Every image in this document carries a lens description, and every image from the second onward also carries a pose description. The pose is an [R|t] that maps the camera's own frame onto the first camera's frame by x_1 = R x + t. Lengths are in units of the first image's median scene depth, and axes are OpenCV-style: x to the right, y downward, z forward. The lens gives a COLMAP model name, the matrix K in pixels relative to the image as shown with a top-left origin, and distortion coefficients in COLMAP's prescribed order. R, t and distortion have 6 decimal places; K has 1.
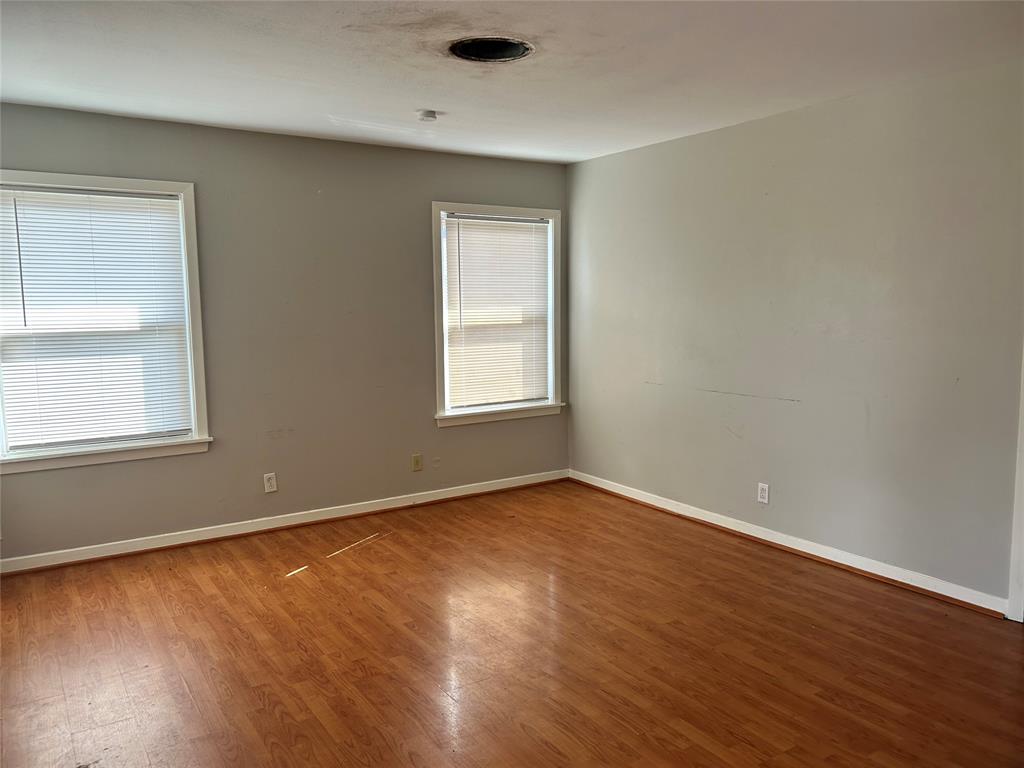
lens RADIAL K [[767.9, 0, 508.6], [0, 767.9, 377.2], [0, 0, 1]] dist [0.022071, -0.012227]
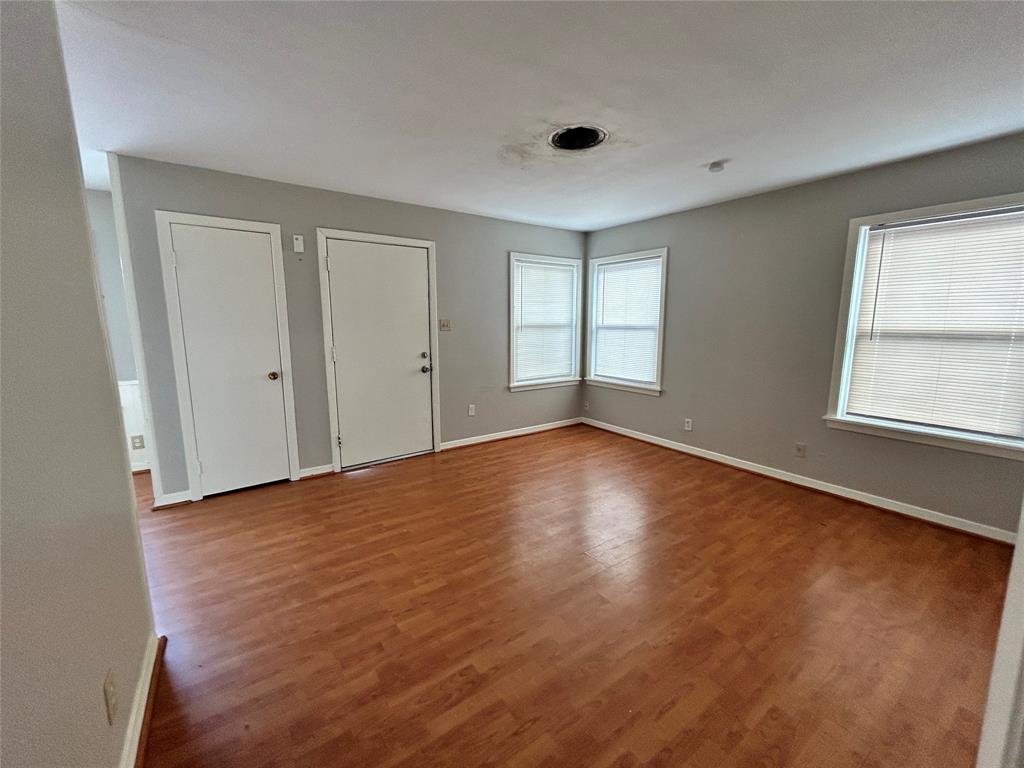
lens RADIAL K [[417.0, 0, 512.5], [0, 417.0, 381.4], [0, 0, 1]] dist [0.003740, 0.000397]
pose [[0.048927, 0.160196, -0.985872, 0.557102], [-0.104061, 0.982500, 0.154483, -0.054062], [0.993367, 0.095033, 0.064741, 0.588262]]
